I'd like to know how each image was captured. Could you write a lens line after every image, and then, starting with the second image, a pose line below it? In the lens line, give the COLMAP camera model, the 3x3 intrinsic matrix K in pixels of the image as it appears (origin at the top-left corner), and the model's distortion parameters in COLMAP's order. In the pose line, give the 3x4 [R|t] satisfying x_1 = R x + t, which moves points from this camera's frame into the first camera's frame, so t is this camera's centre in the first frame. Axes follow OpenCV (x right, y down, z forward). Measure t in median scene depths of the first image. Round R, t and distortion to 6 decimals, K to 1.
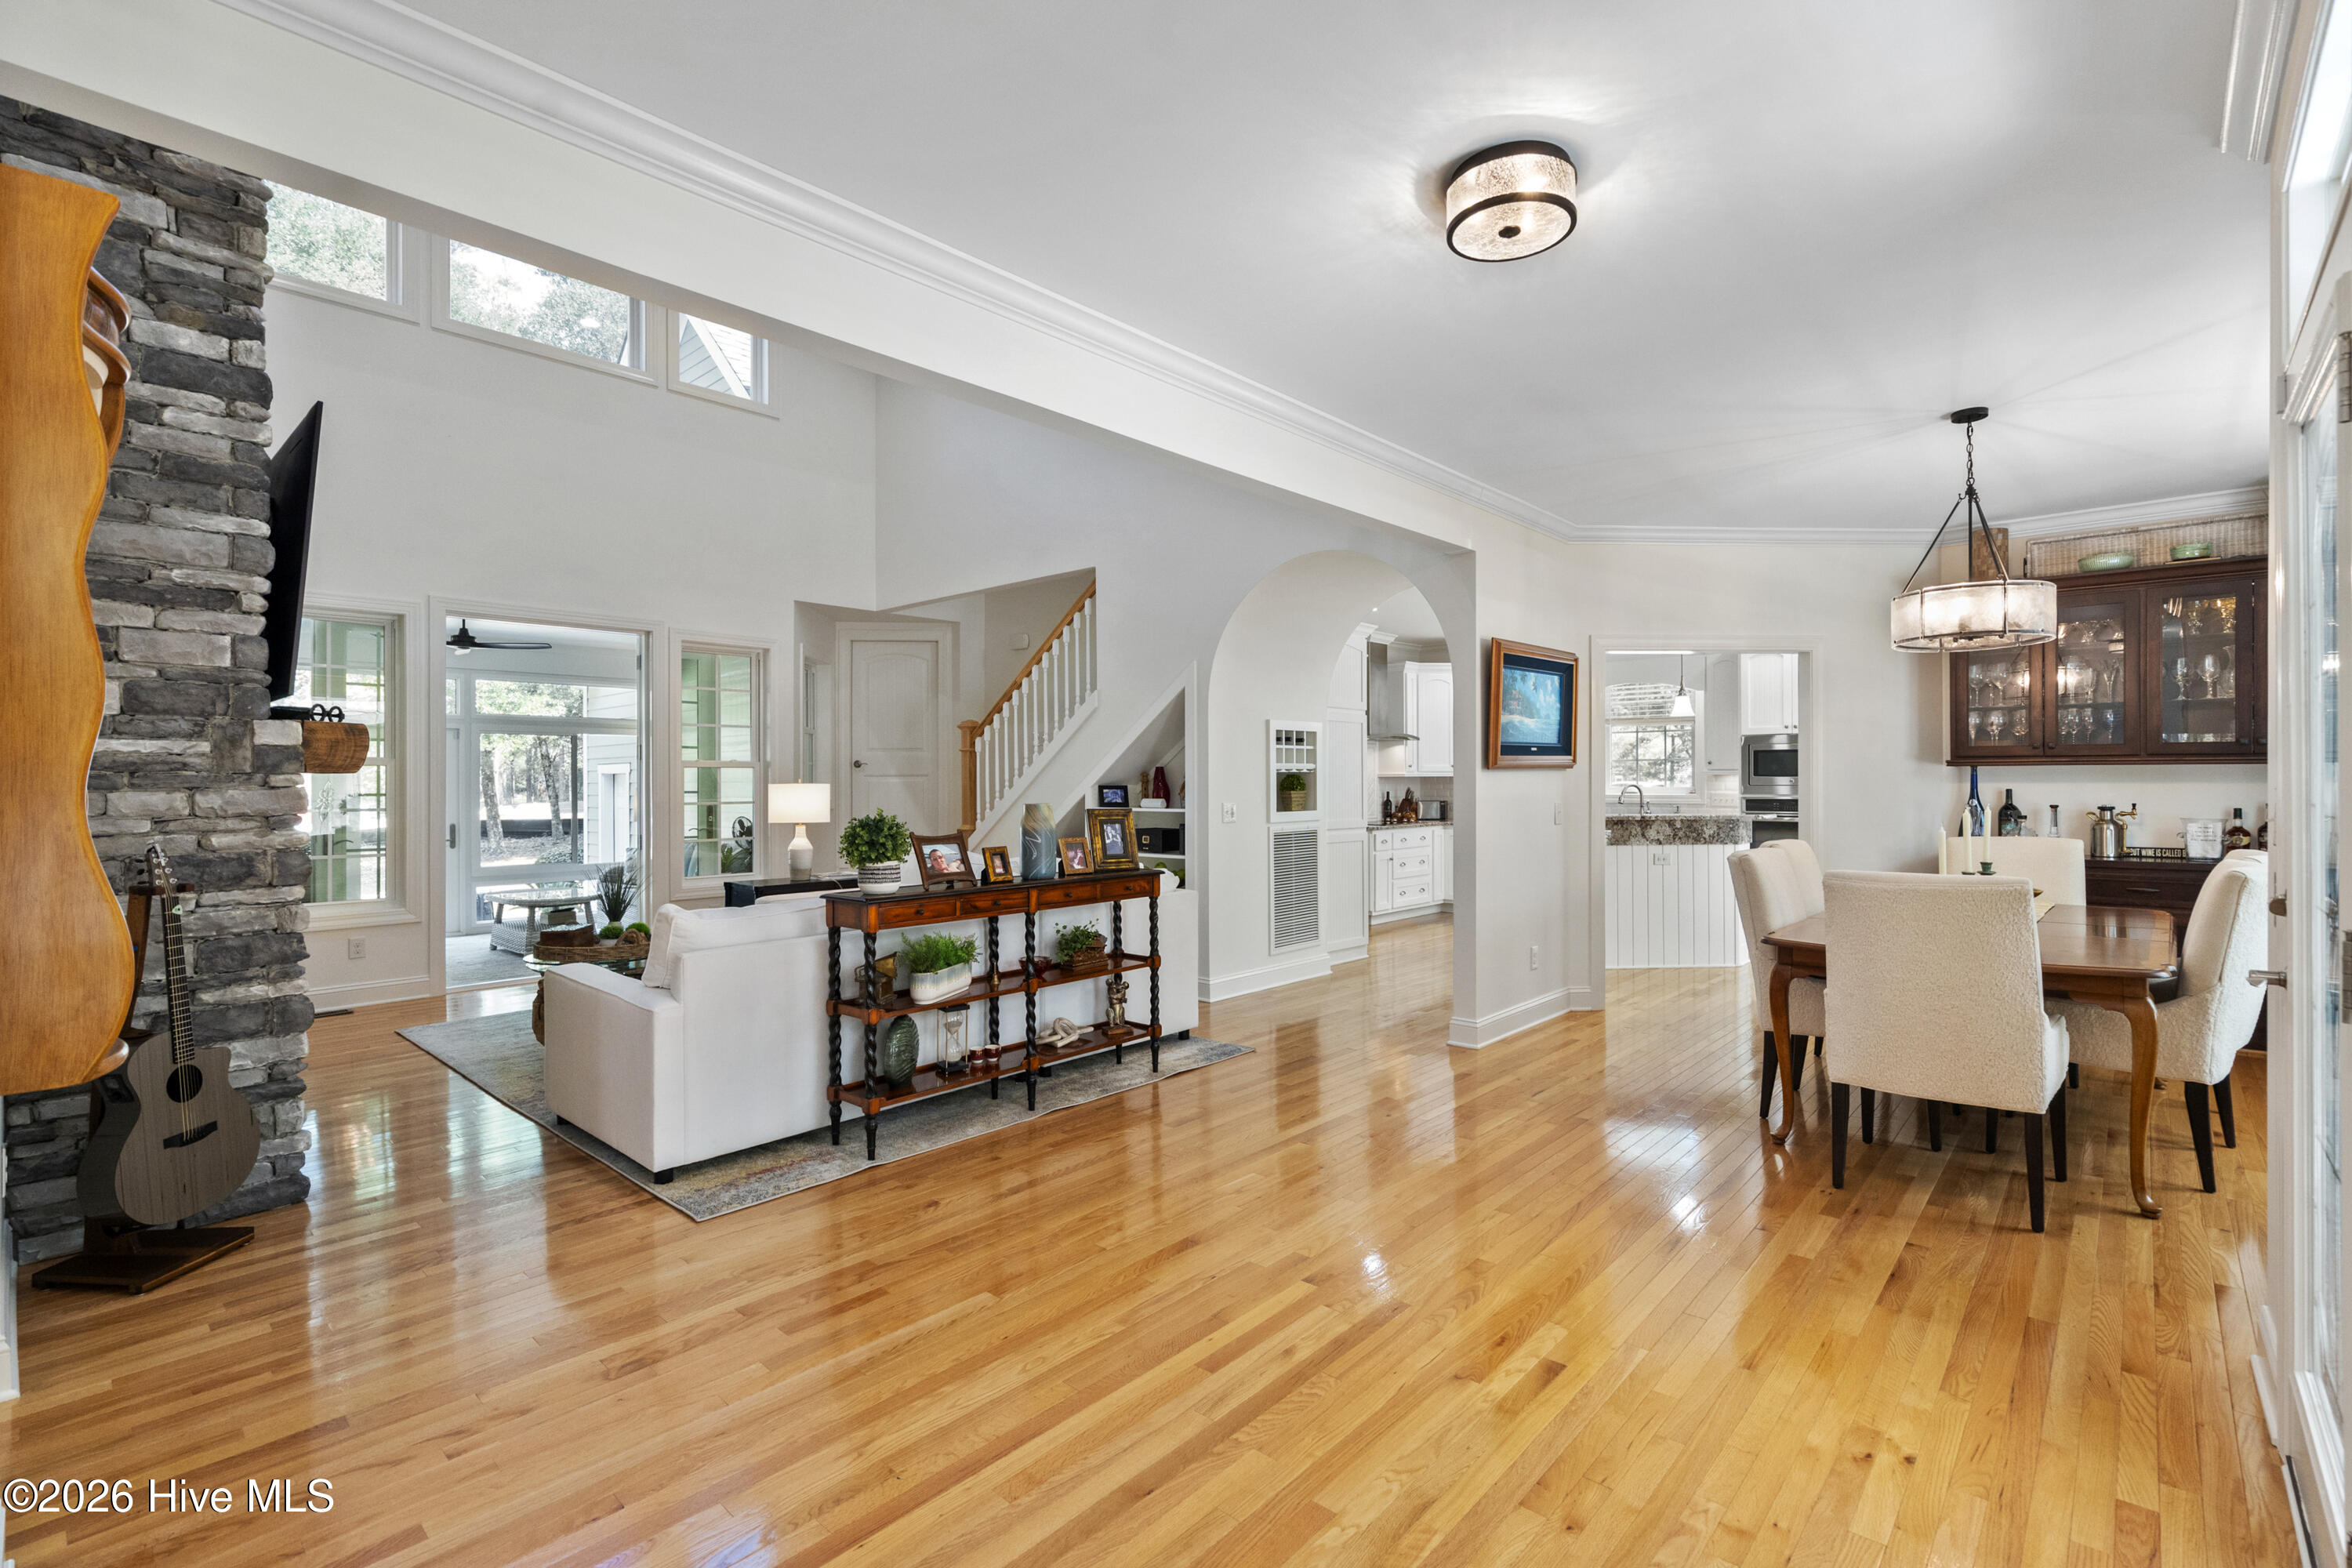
lens RADIAL K [[1060.7, 0, 1174.4], [0, 1060.7, 777.4], [0, 0, 1]] dist [-0.025760, -0.000014]
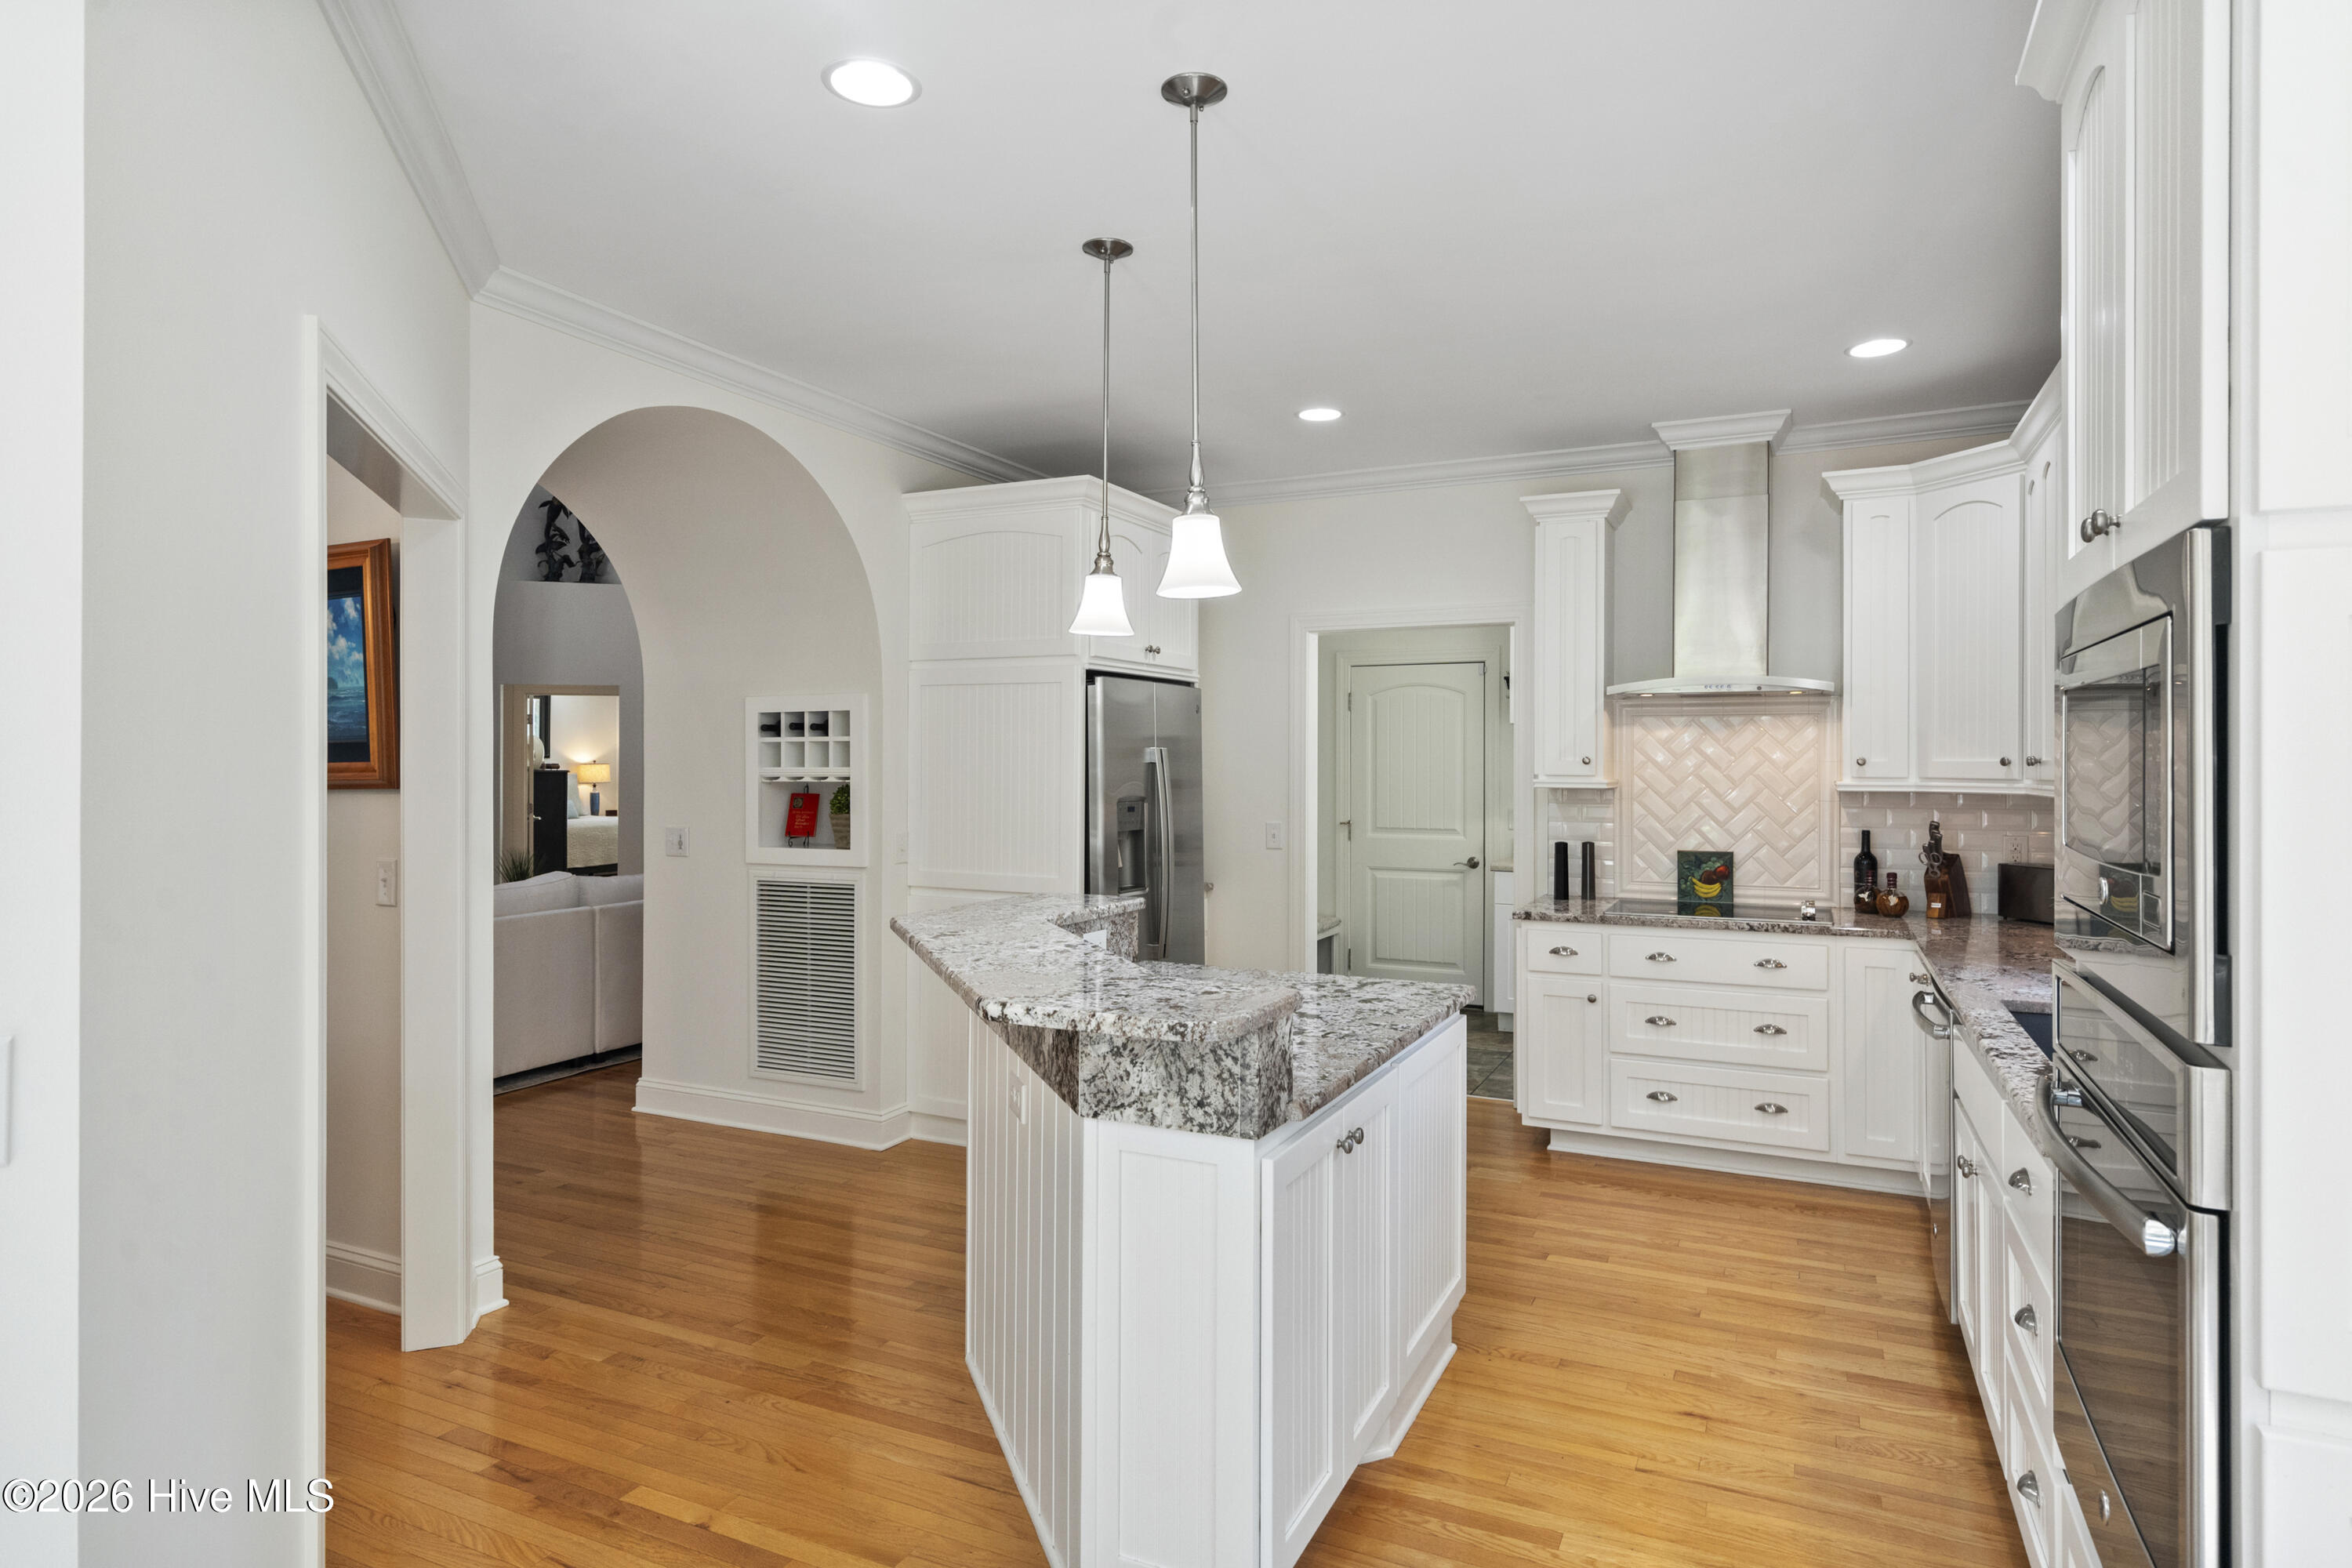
lens RADIAL K [[1301.9, 0, 1177.4], [0, 1301.9, 783.2], [0, 0, 1]] dist [-0.000711, 0.000087]
pose [[0.289481, 0.000738, -0.957183, 0.849224], [-0.000066, 1.000000, 0.000752, -0.004727], [0.957184, -0.000155, 0.289481, 0.968426]]
